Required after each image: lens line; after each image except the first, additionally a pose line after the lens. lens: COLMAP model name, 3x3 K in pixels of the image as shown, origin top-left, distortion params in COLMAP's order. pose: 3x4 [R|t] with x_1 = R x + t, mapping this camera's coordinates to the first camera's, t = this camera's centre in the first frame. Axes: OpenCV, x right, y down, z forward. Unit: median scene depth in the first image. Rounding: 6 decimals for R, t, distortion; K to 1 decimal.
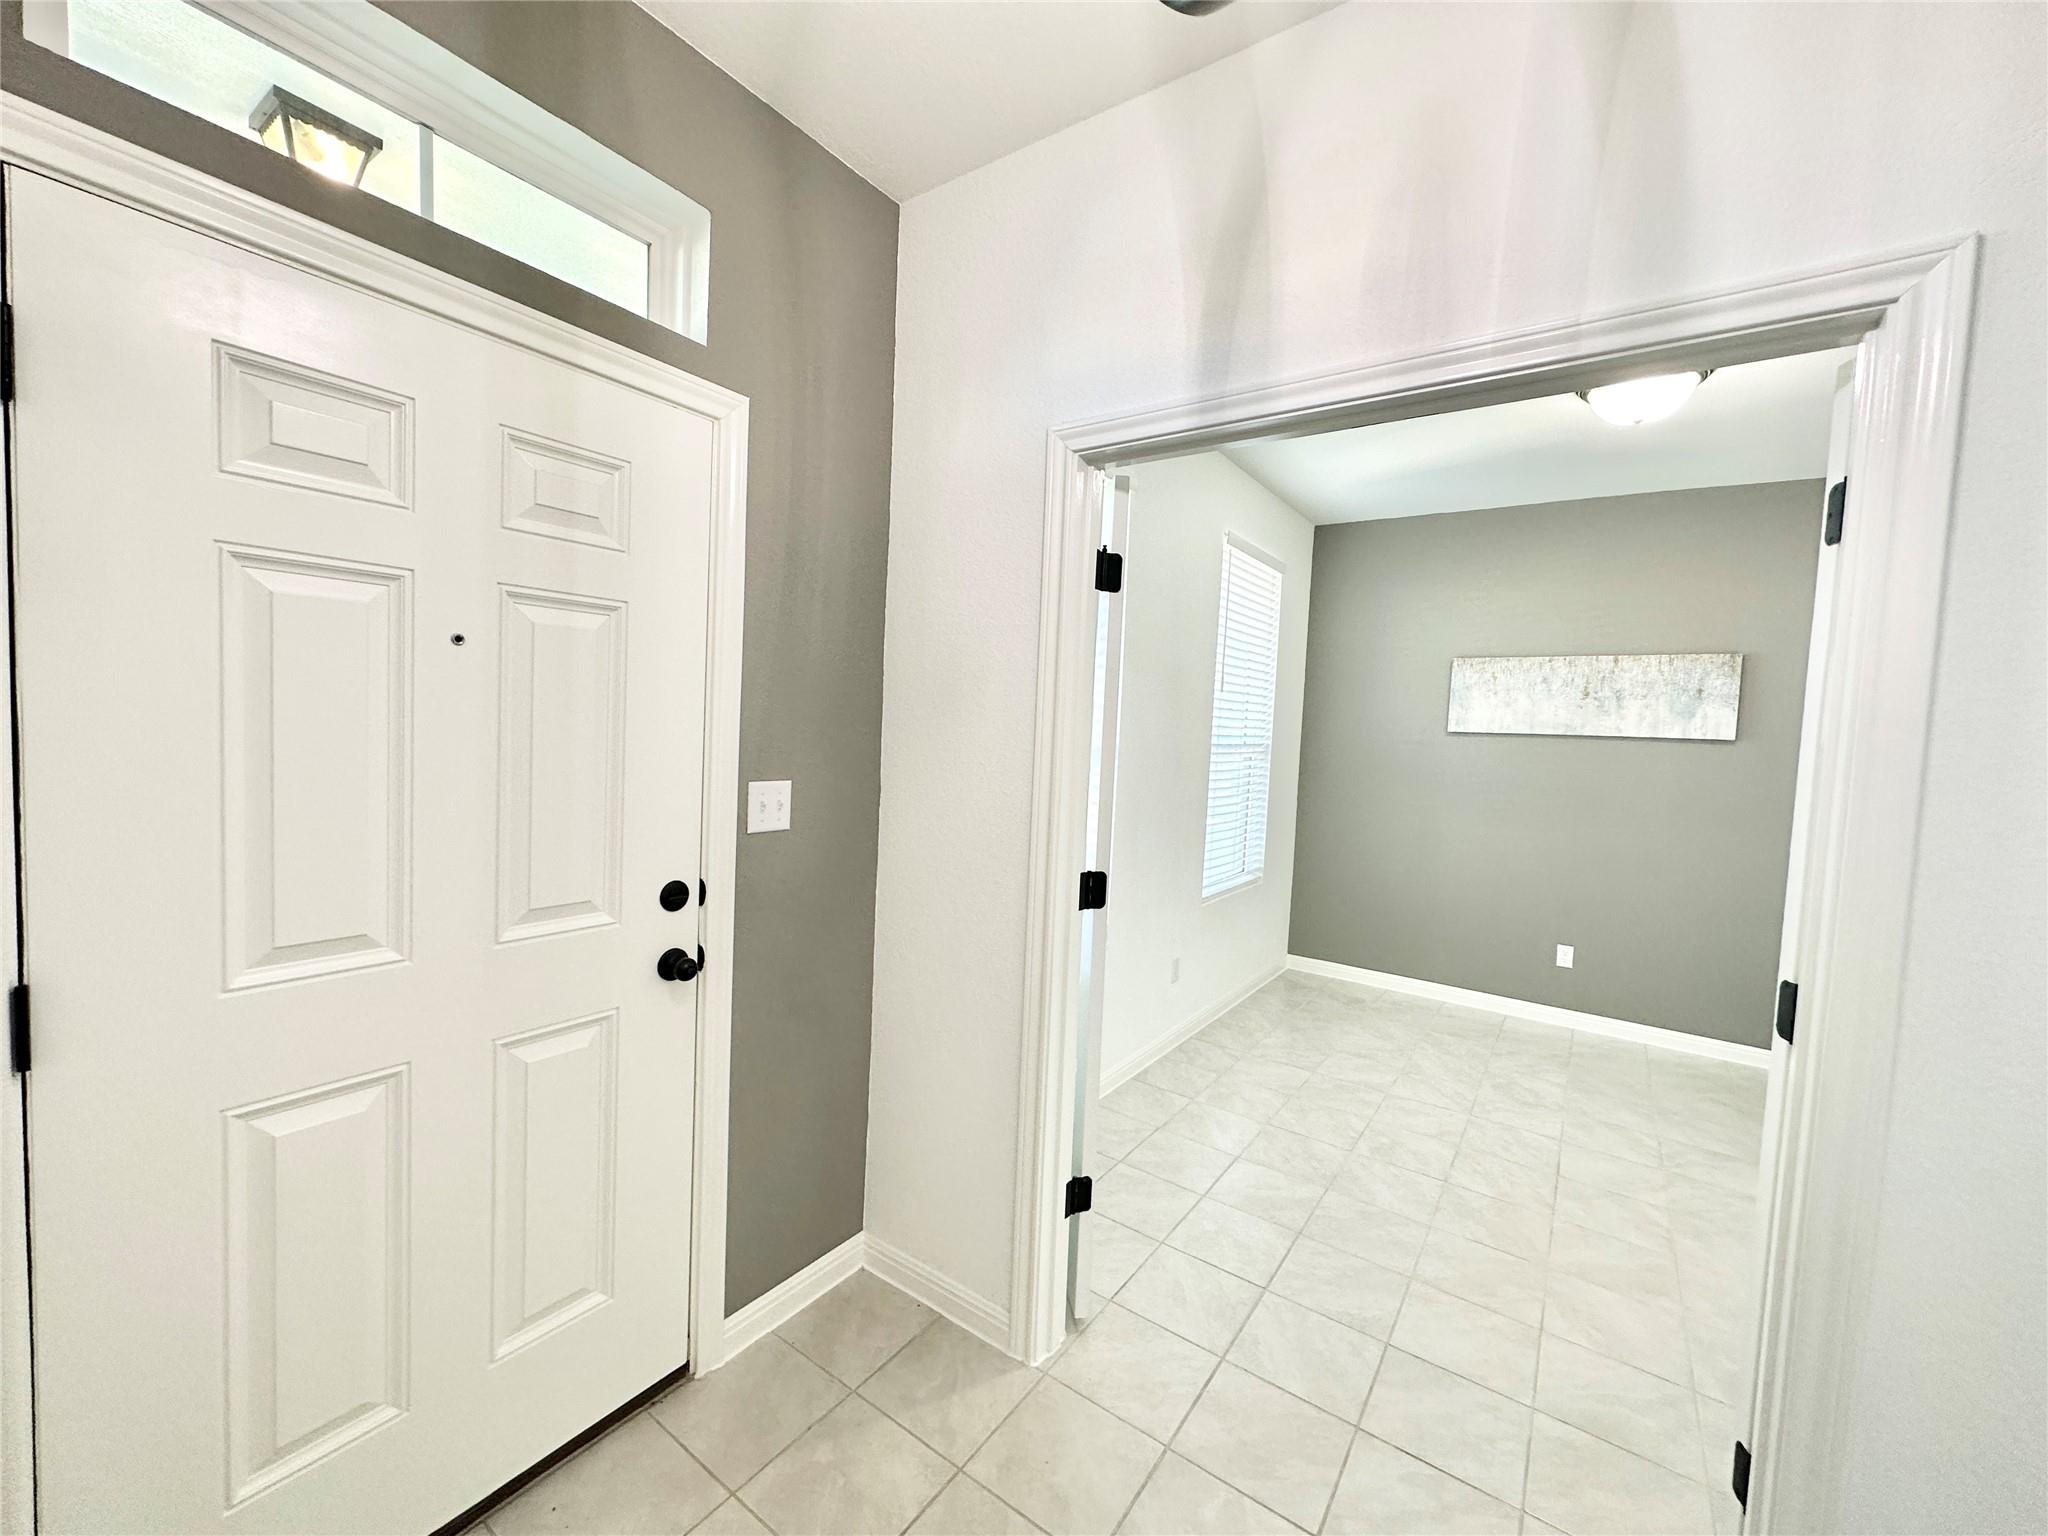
lens RADIAL K [[814.2, 0, 1020.7], [0, 814.2, 768.0], [0, 0, 1]] dist [-0.002192, 0.000885]
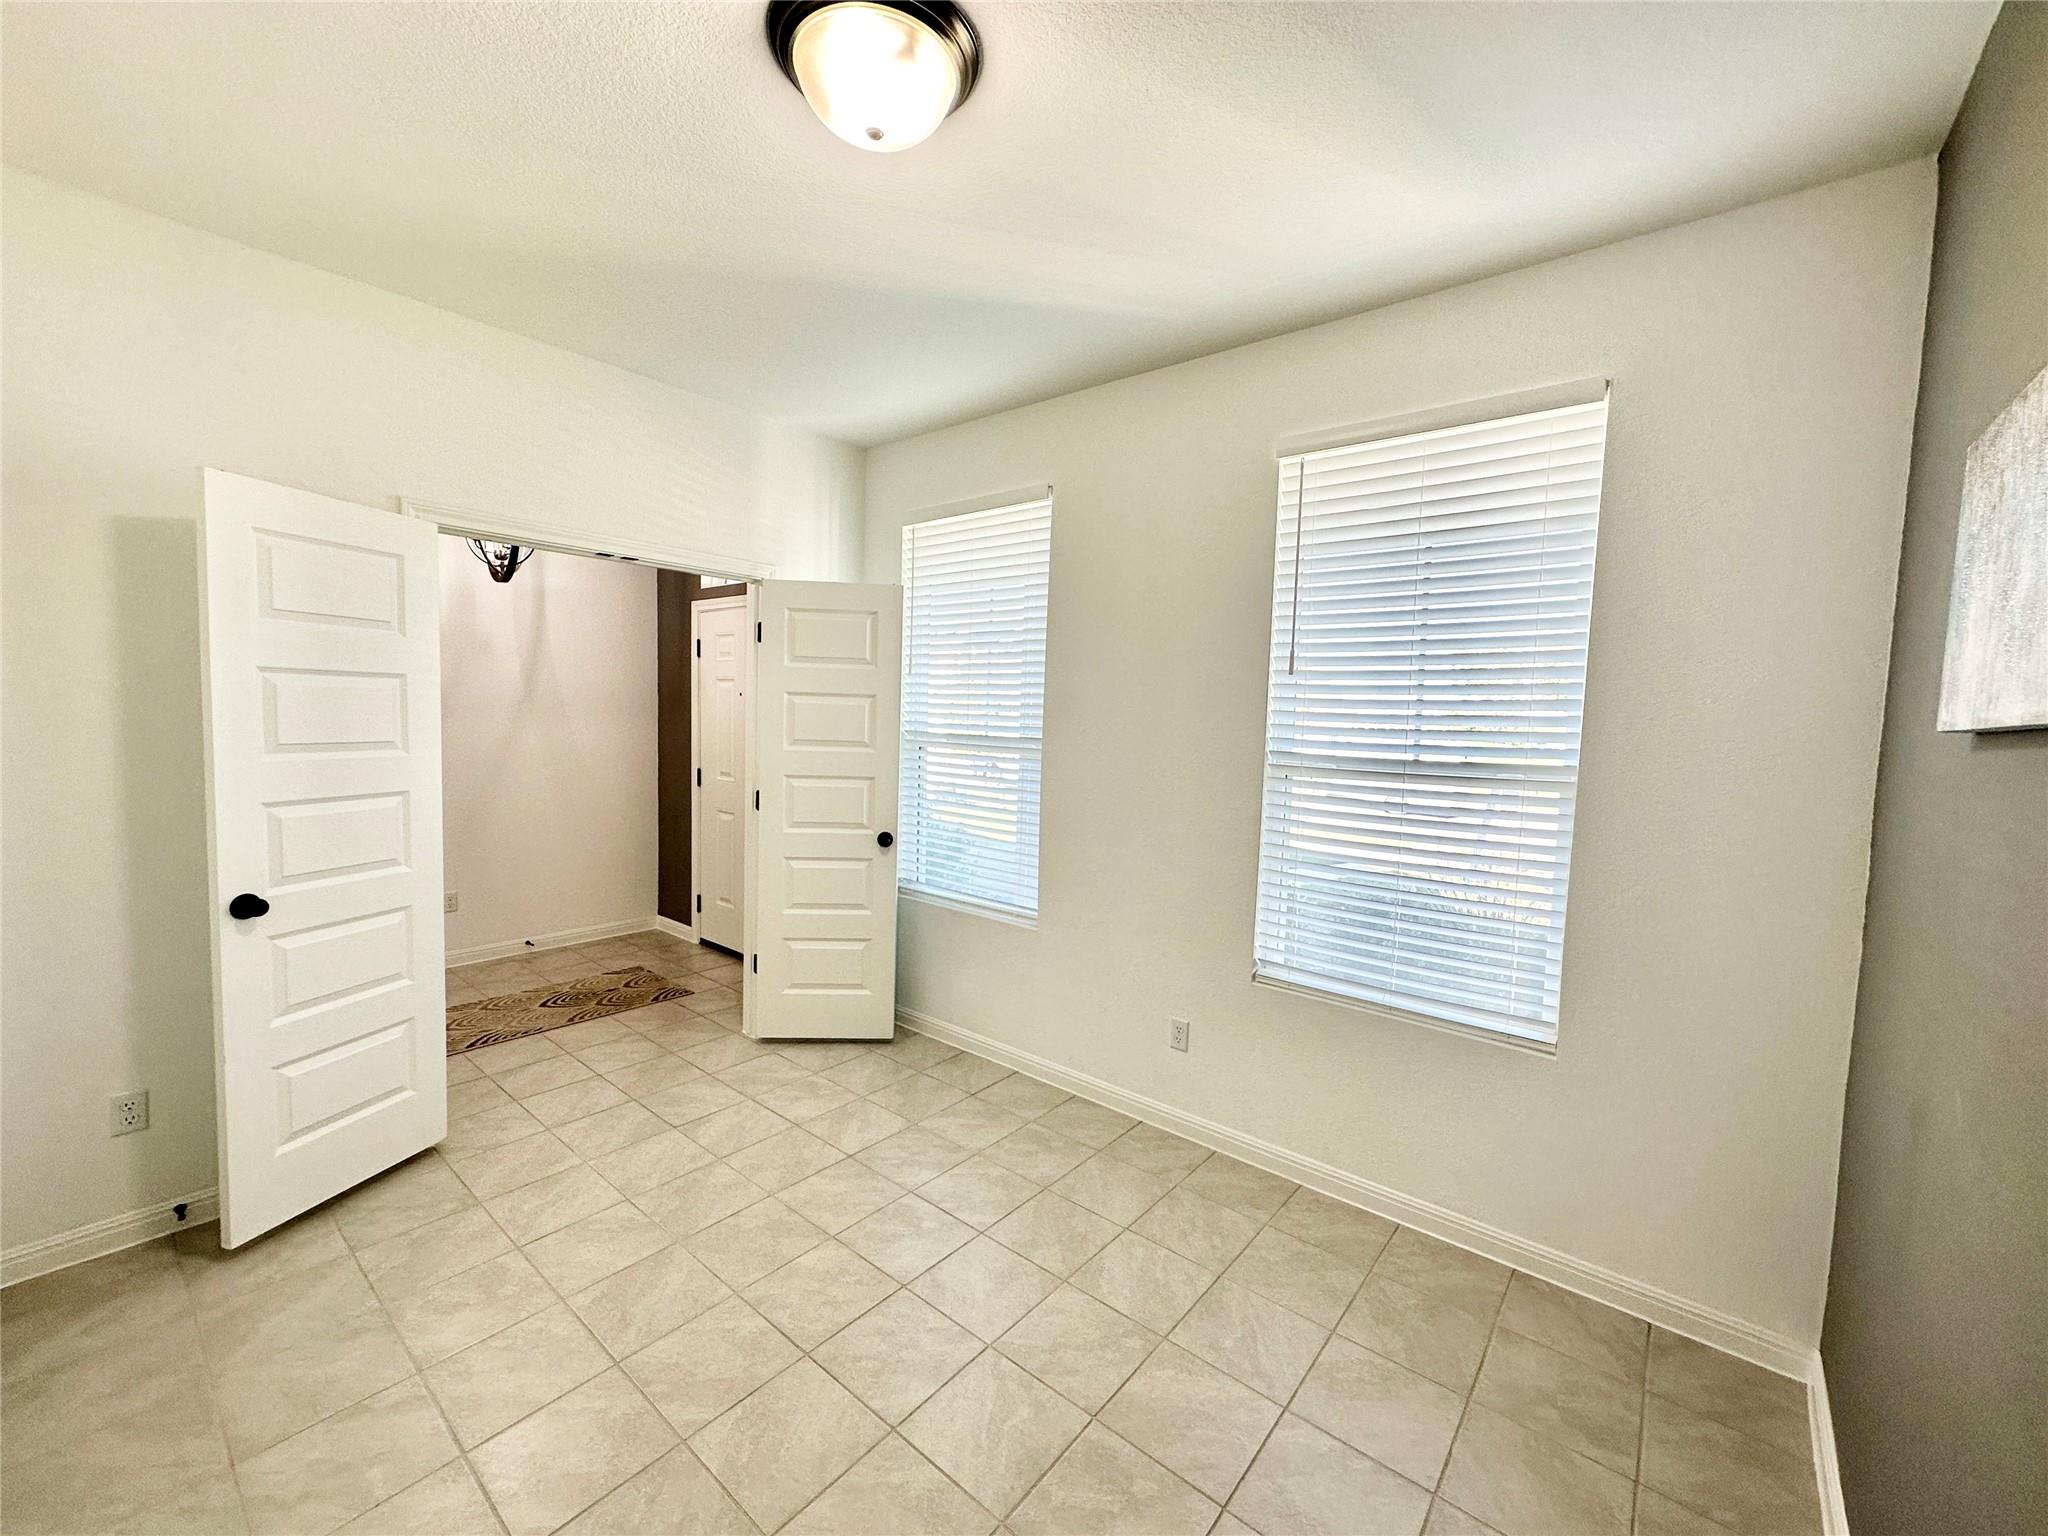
lens RADIAL K [[814.2, 0, 1032.8], [0, 814.2, 767.2], [0, 0, 1]] dist [-0.002192, 0.000885]
pose [[-0.059089, 0.022003, -0.998010, 1.379650], [-0.096299, 0.994969, 0.027637, -0.028916], [0.993597, 0.097741, -0.056673, 1.231695]]
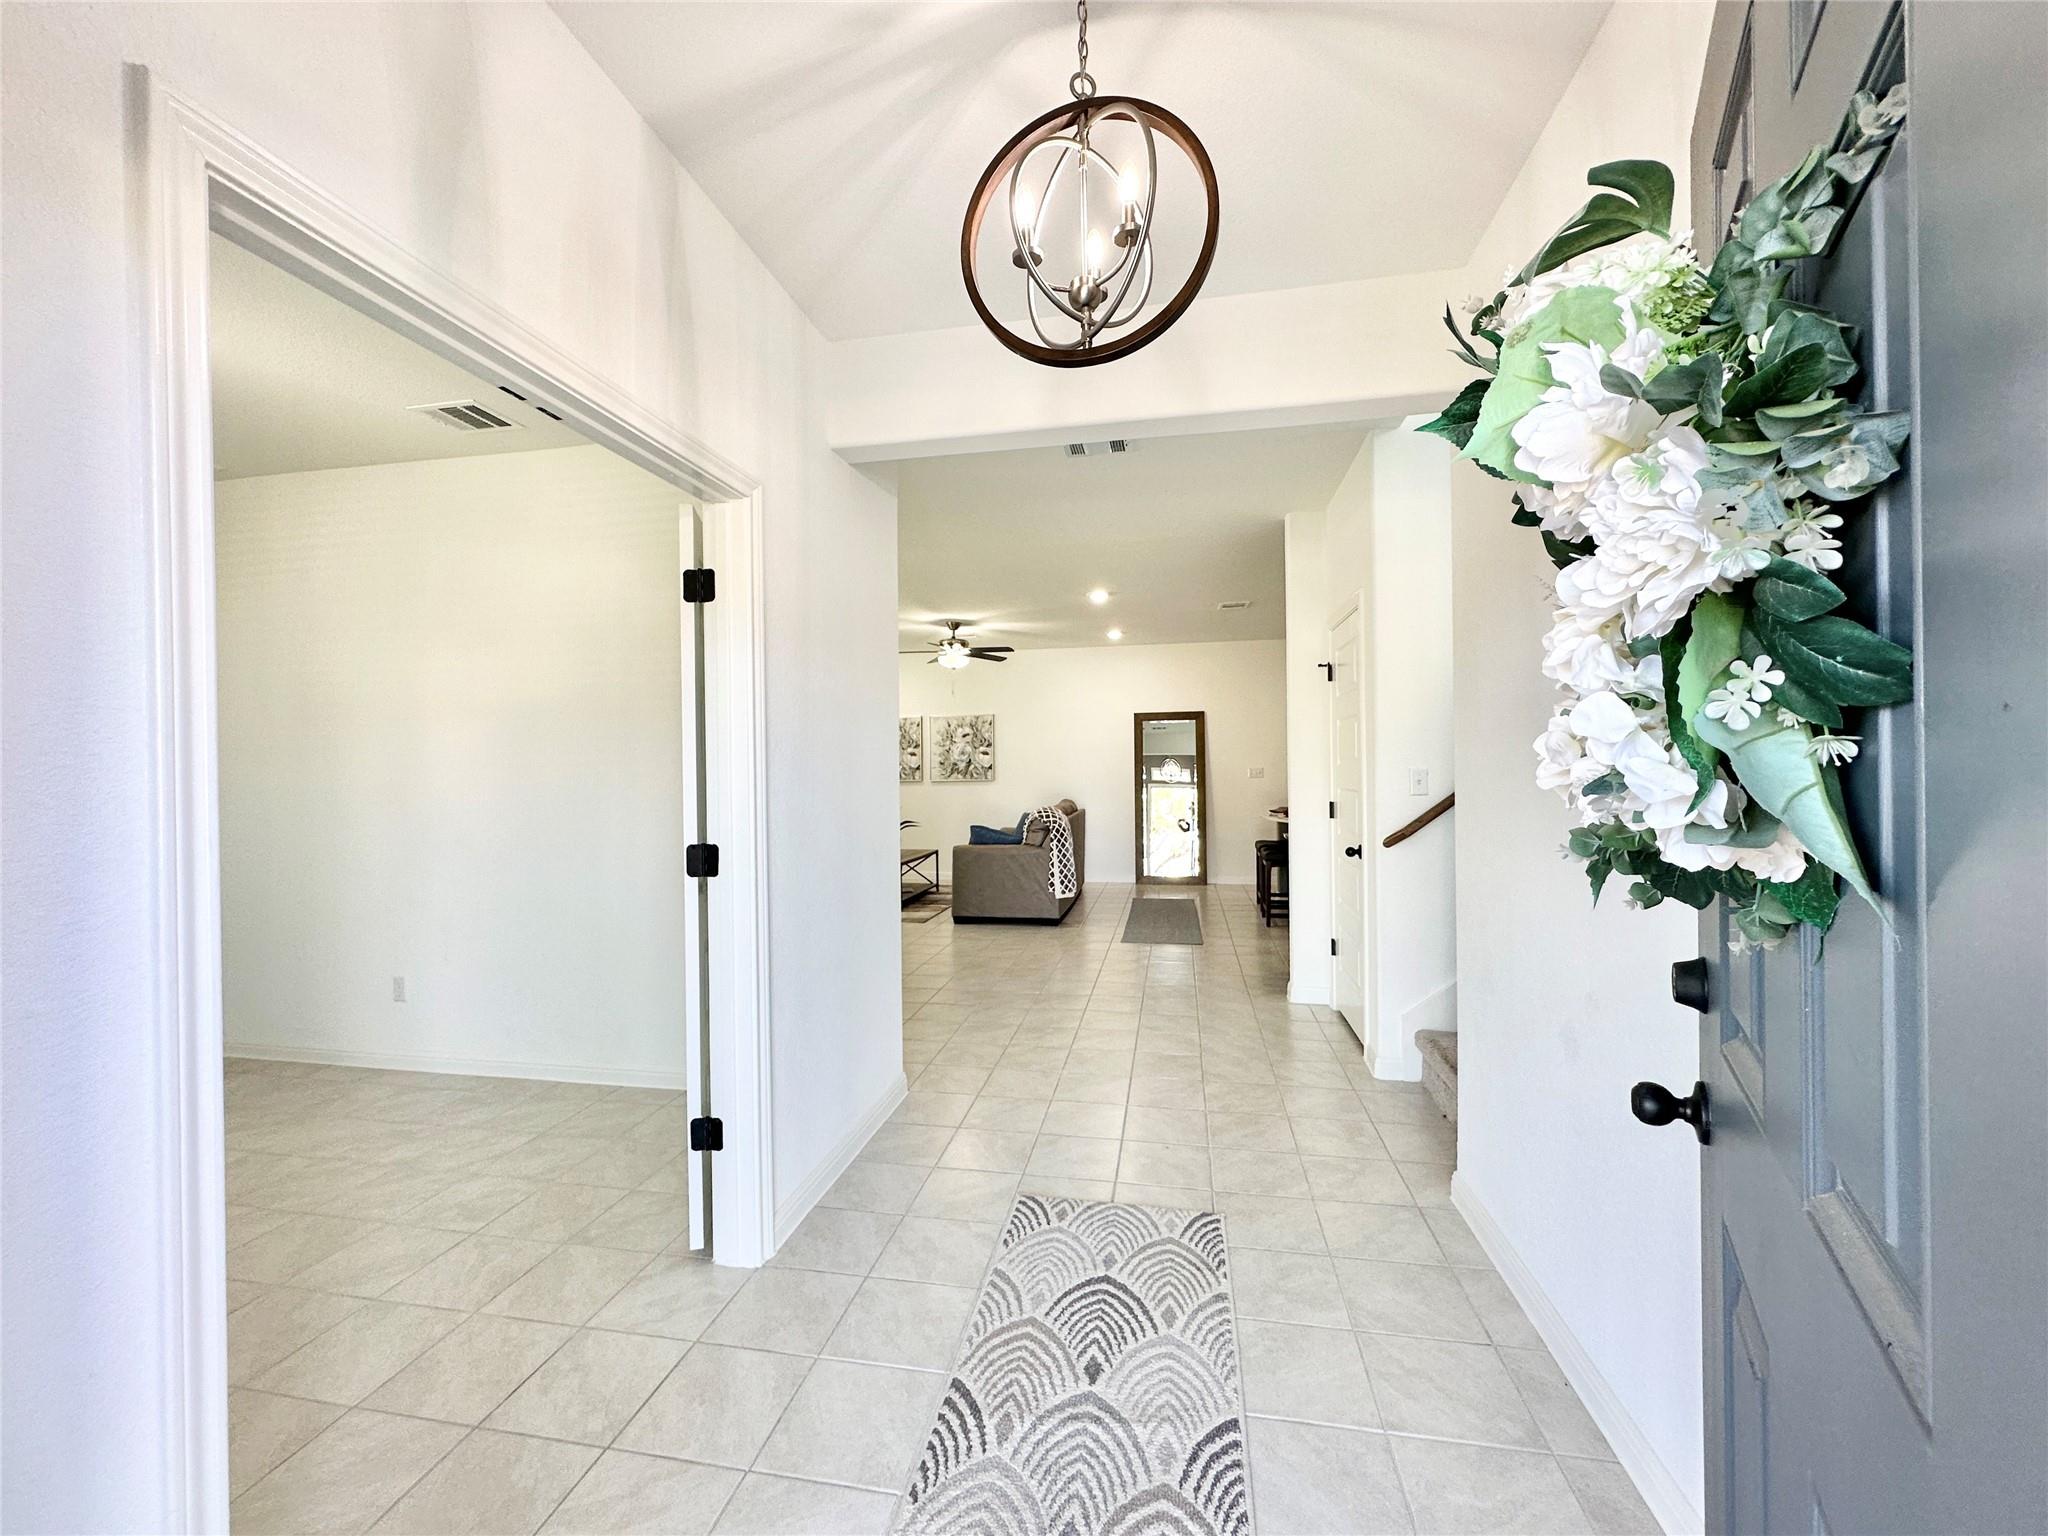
lens RADIAL K [[814.2, 0, 1021.0], [0, 814.2, 772.1], [0, 0, 1]] dist [-0.002192, 0.000885]
pose [[-0.416653, -0.047259, 0.907836, -0.444376], [0.046391, 0.996241, 0.073152, 0.003034], [-0.907881, 0.072594, -0.412894, 0.493050]]
